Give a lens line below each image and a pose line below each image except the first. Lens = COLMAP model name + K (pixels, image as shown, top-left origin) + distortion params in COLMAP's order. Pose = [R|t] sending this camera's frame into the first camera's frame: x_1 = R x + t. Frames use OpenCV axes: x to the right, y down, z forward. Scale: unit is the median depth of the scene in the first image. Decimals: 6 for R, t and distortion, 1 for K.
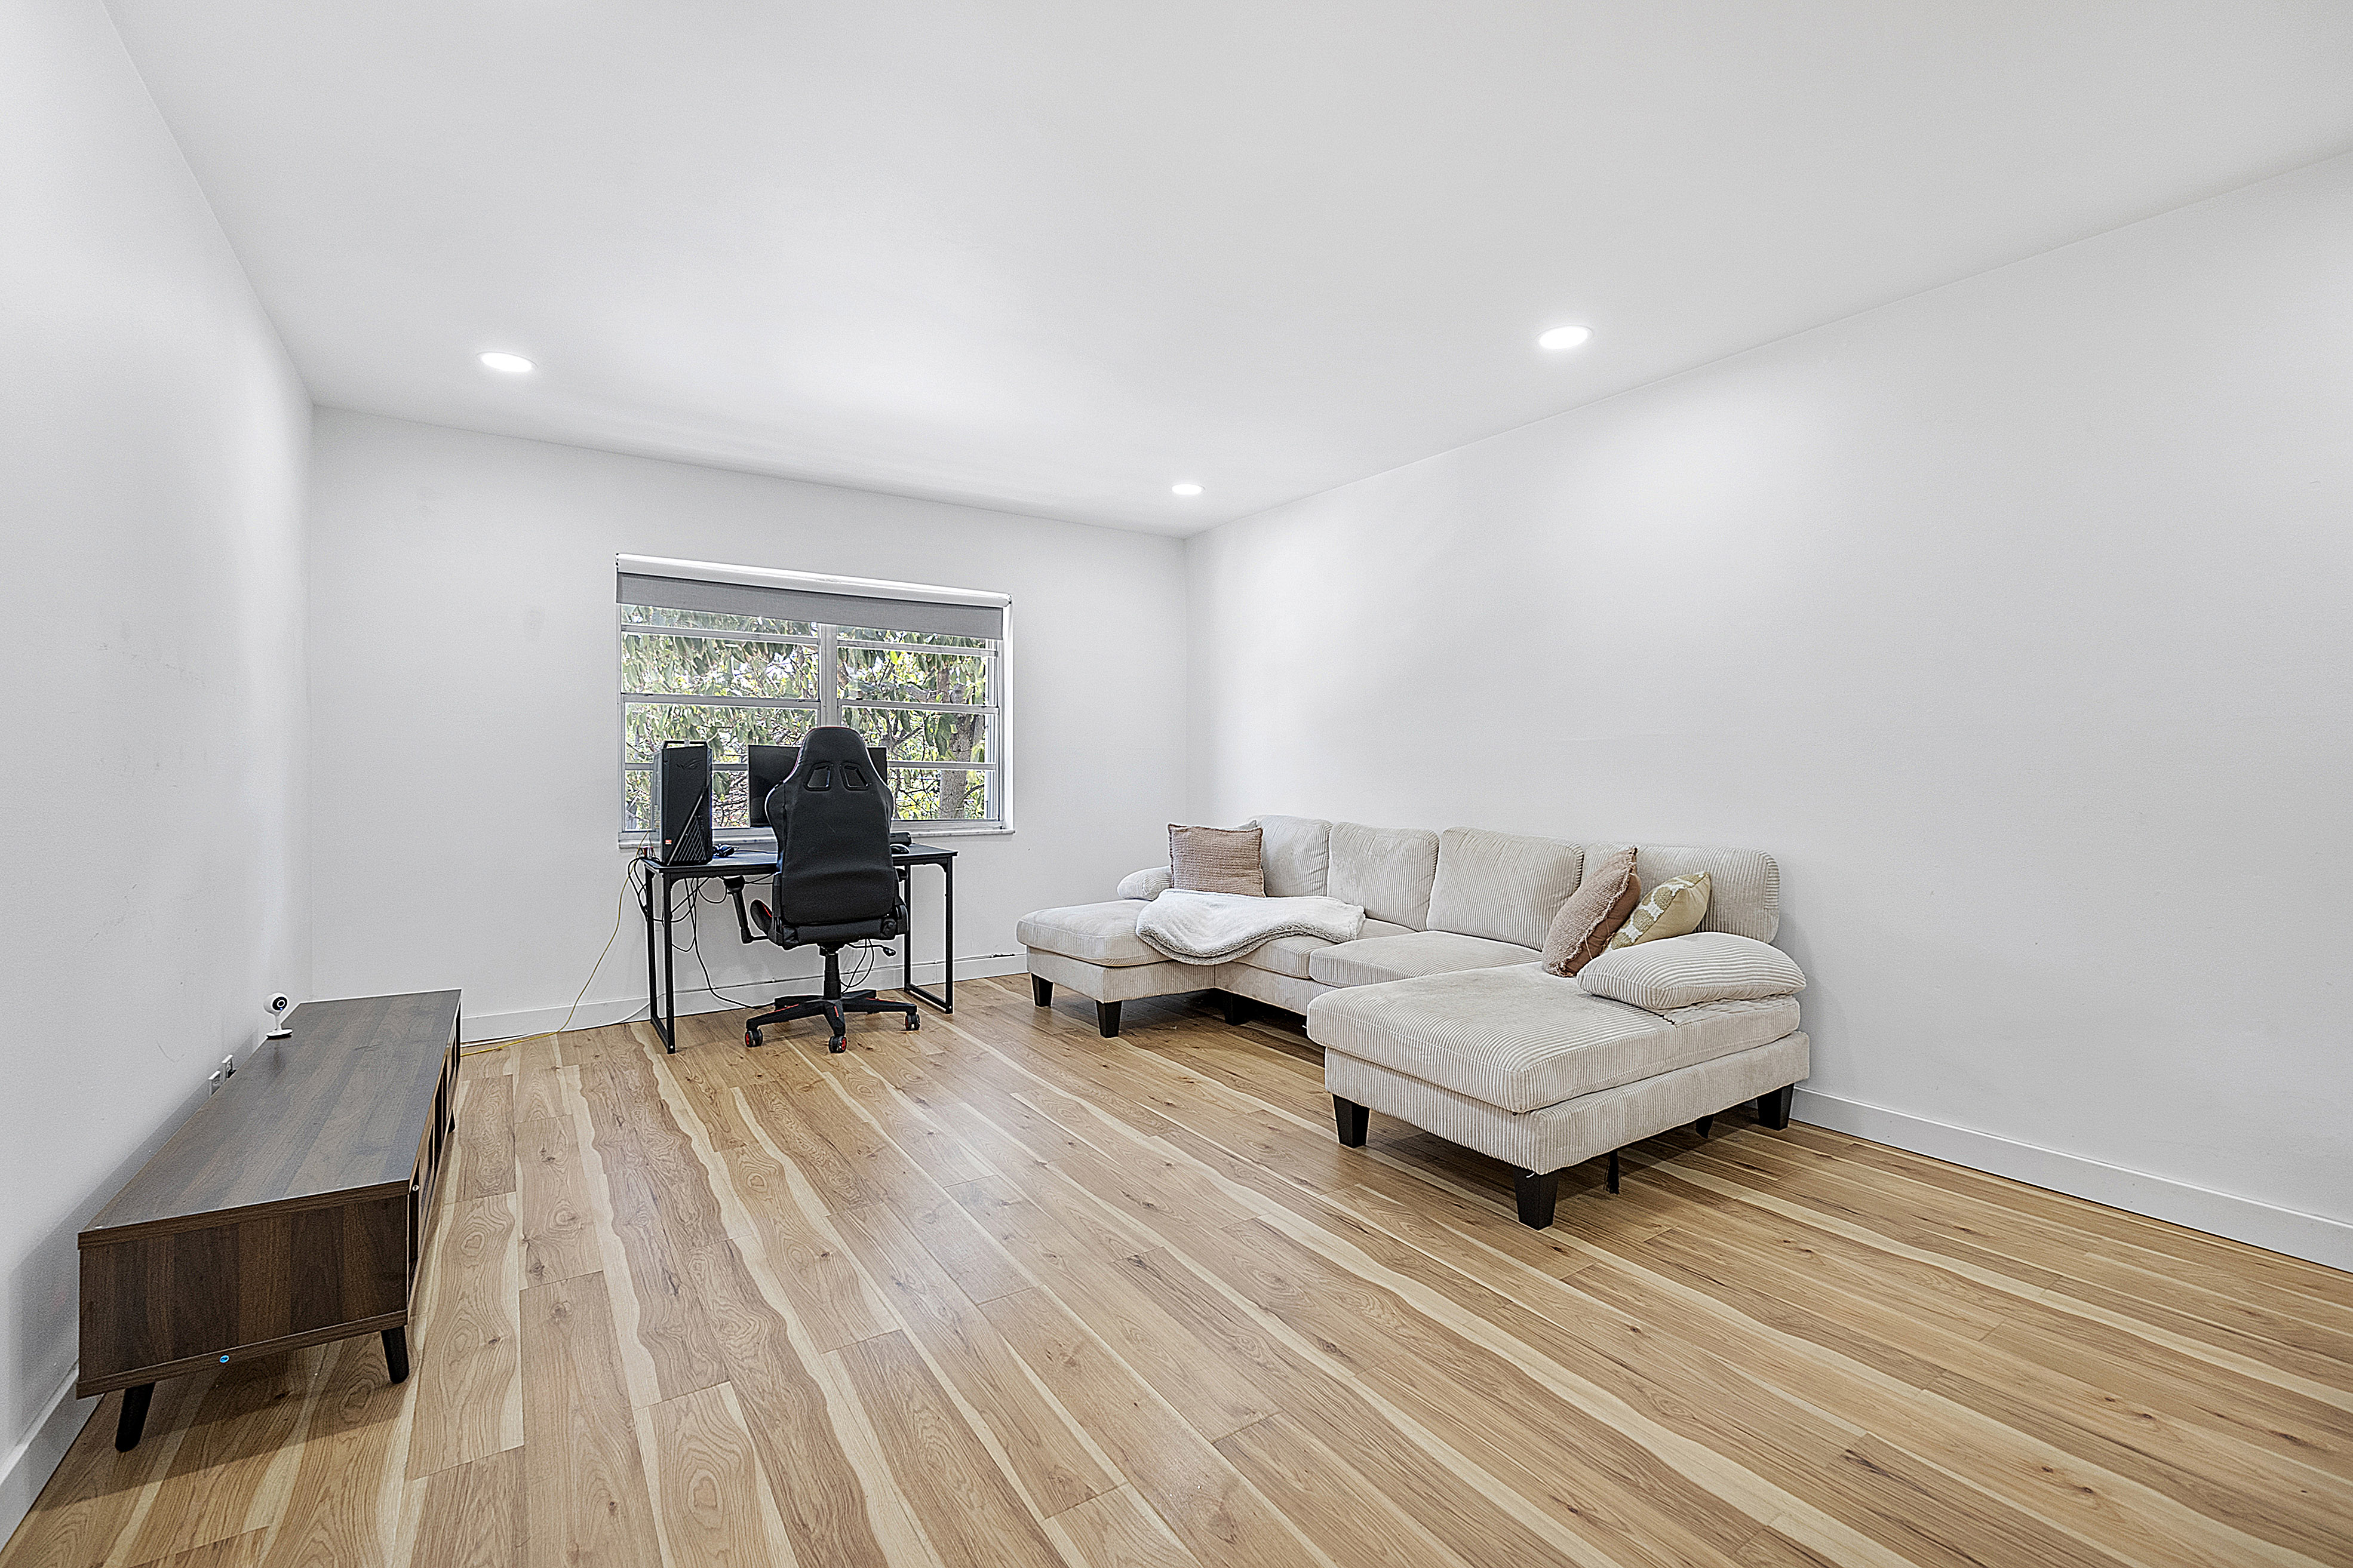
lens RADIAL K [[1003.6, 0, 1172.8], [0, 1003.6, 774.8], [0, 0, 1]] dist [-0.009241, 0.000384]
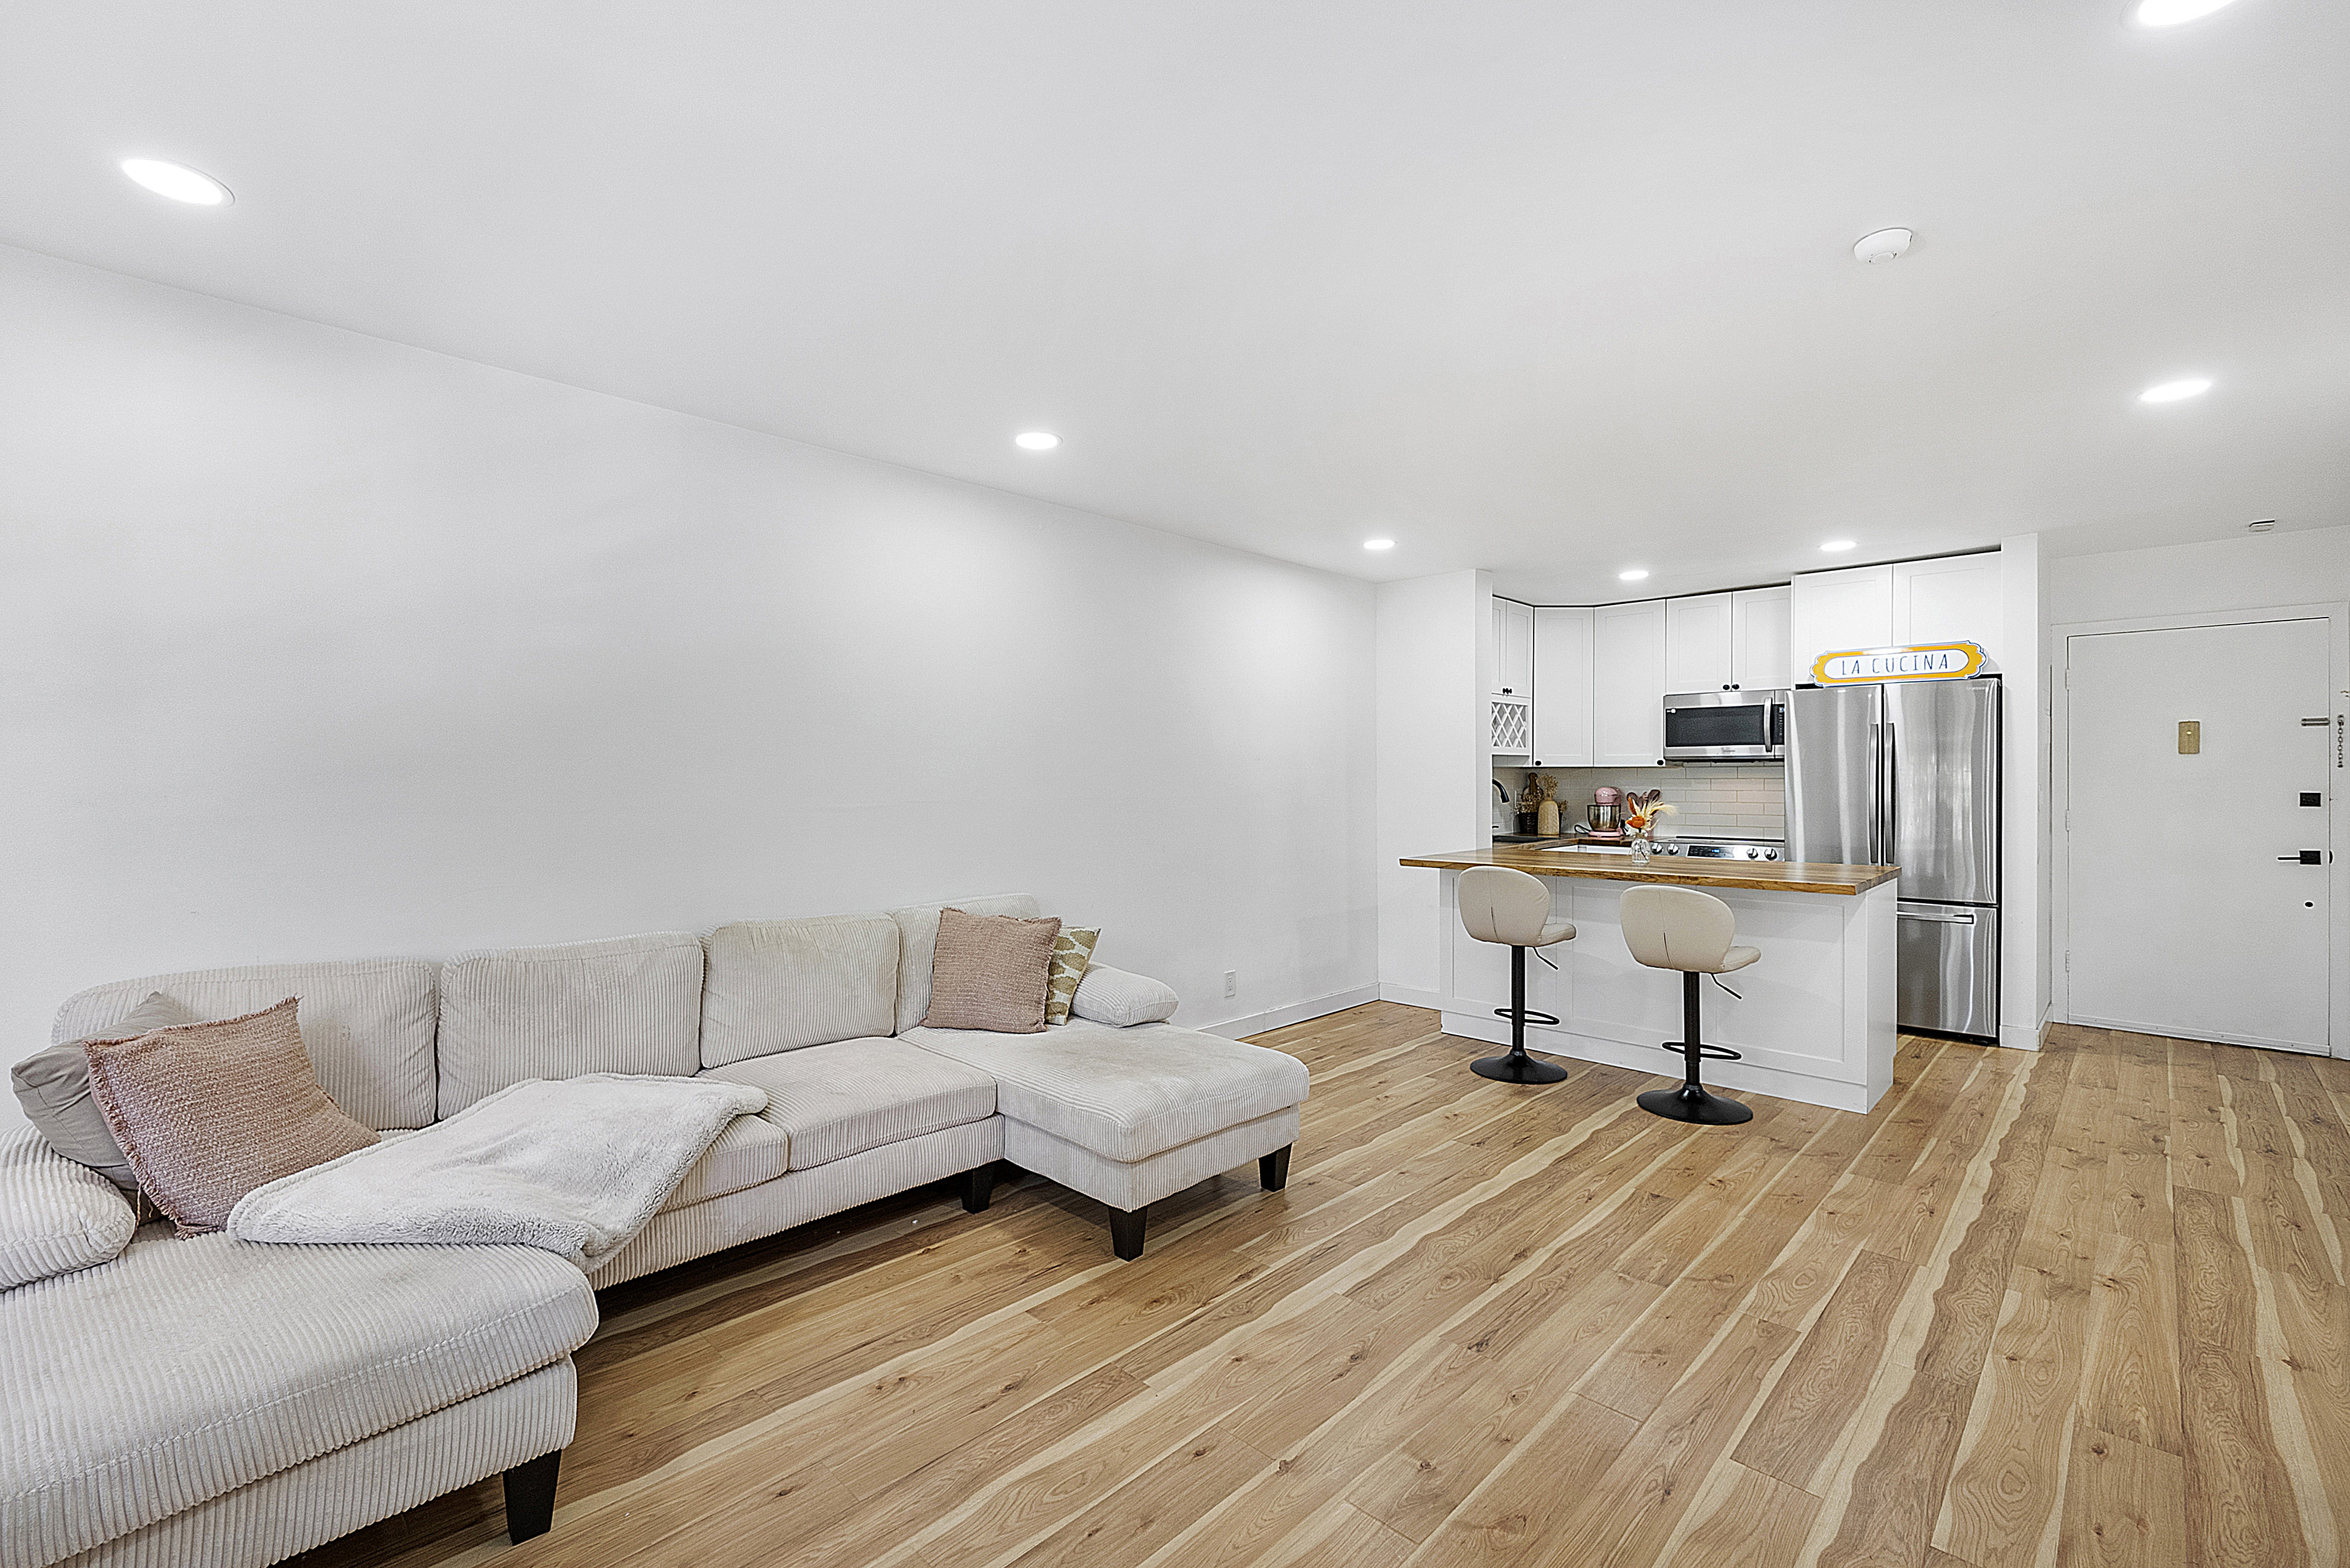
lens RADIAL K [[1002.3, 0, 1171.3], [0, 1002.3, 774.8], [0, 0, 1]] dist [-0.009241, 0.000384]
pose [[-0.202797, 0.003648, 0.979214, -0.552070], [0.008367, 0.999963, -0.001993, -0.056797], [-0.979185, 0.007789, -0.202820, 0.854981]]
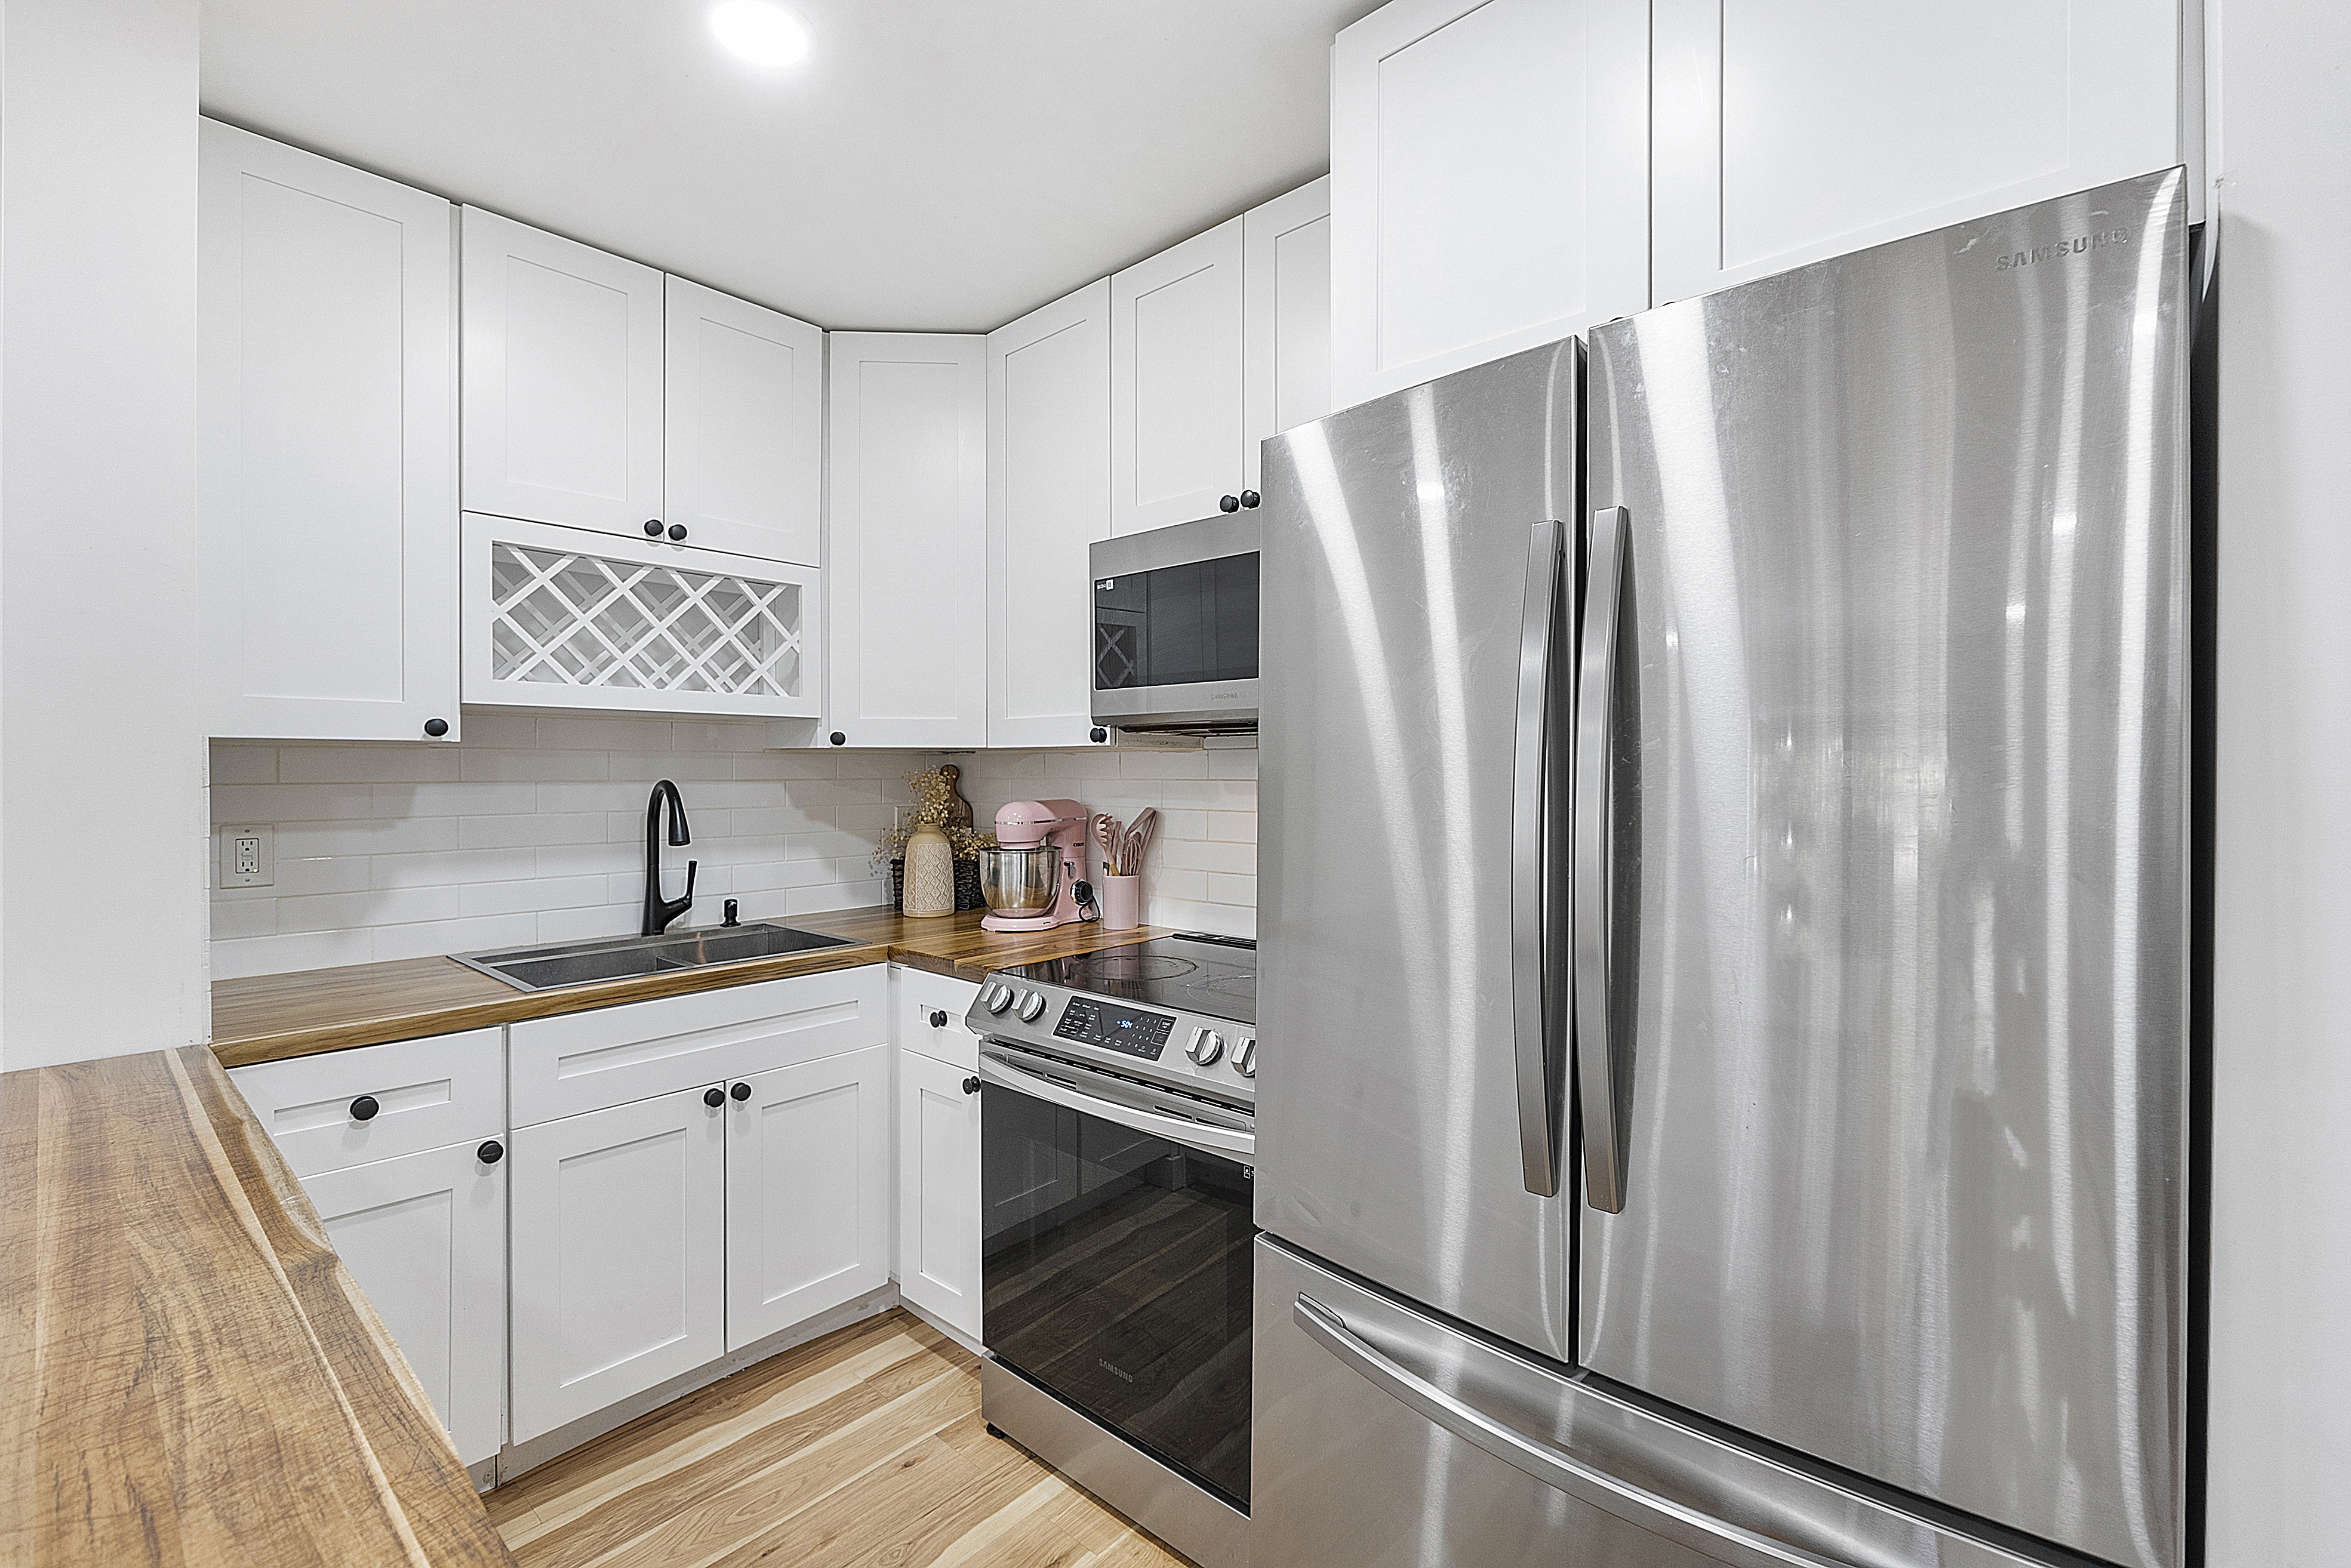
lens RADIAL K [[1002.7, 0, 1171.8], [0, 1002.7, 774.8], [0, 0, 1]] dist [-0.009241, 0.000384]
pose [[-0.255677, -0.002110, 0.966760, 0.298376], [0.006792, 0.999969, 0.003979, -0.052149], [-0.966738, 0.007583, -0.255654, -0.139819]]
